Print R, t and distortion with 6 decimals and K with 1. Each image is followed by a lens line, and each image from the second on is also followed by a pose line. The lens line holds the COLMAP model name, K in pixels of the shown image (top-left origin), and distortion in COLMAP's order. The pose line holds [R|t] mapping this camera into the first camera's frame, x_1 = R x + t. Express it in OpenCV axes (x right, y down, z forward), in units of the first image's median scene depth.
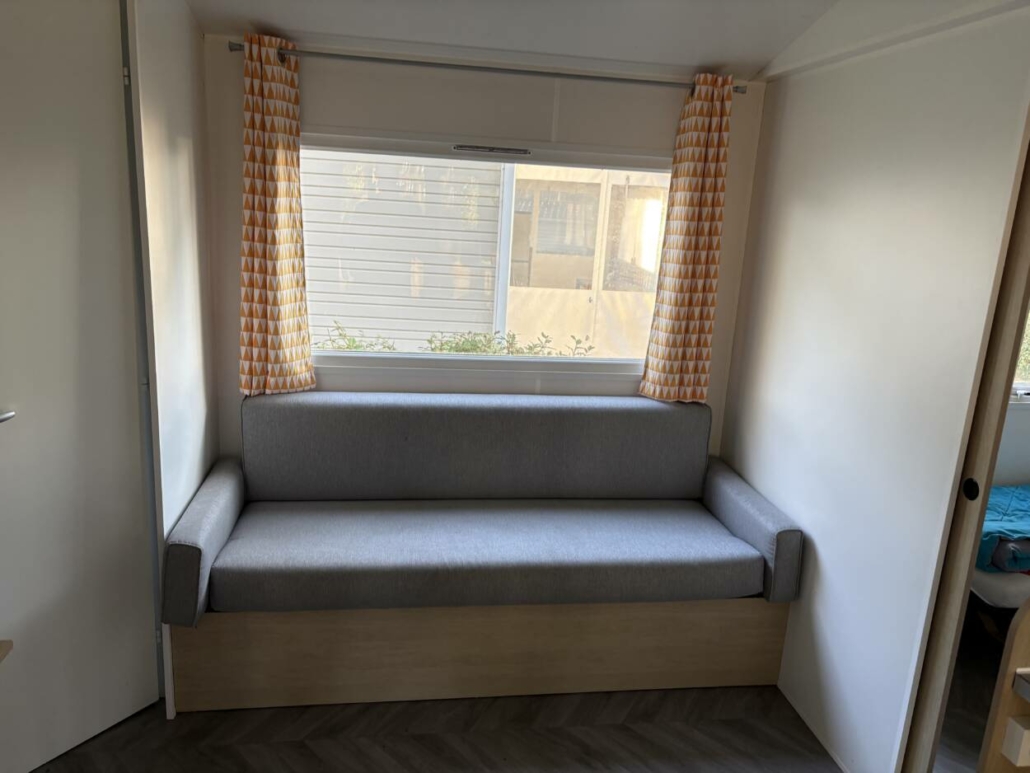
lens RADIAL K [[786.4, 0, 510.9], [0, 786.4, 389.8], [0, 0, 1]] dist [0.033418, -0.045231]
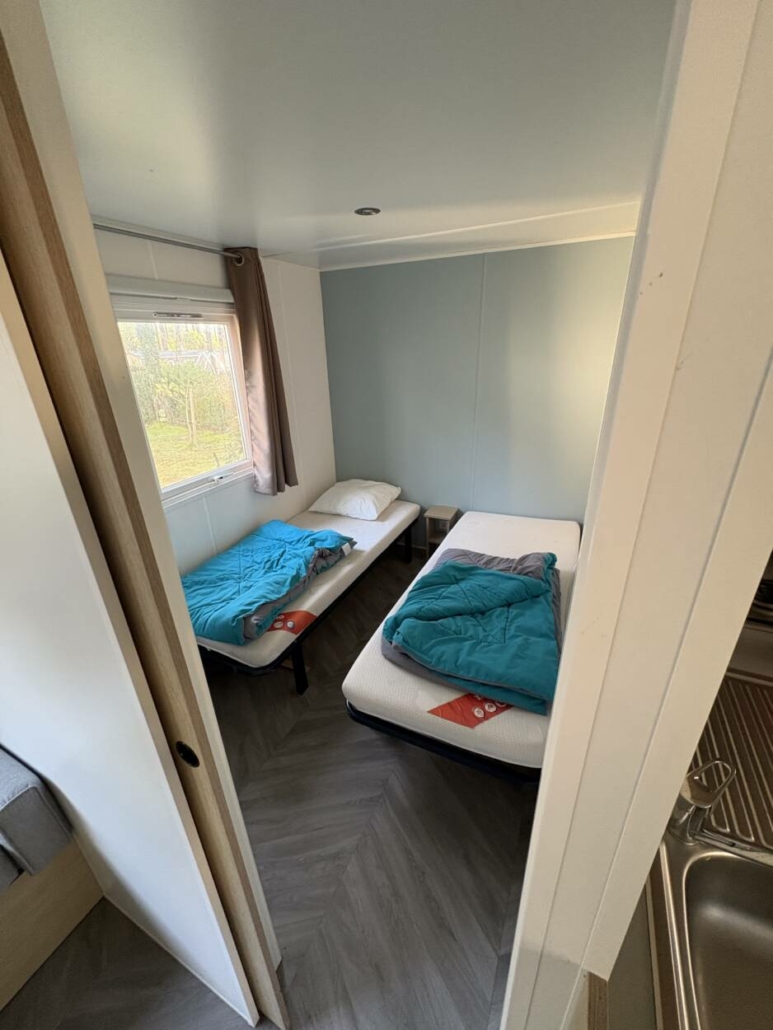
lens RADIAL K [[414.0, 0, 386.1], [0, 414.0, 517.0], [0, 0, 1]] dist [-0.003345, -0.000280]
pose [[0.559509, -0.395070, 0.728608, 0.341989], [0.254870, 0.918502, 0.302316, -0.084379], [-0.788664, 0.016552, 0.614602, 0.443246]]
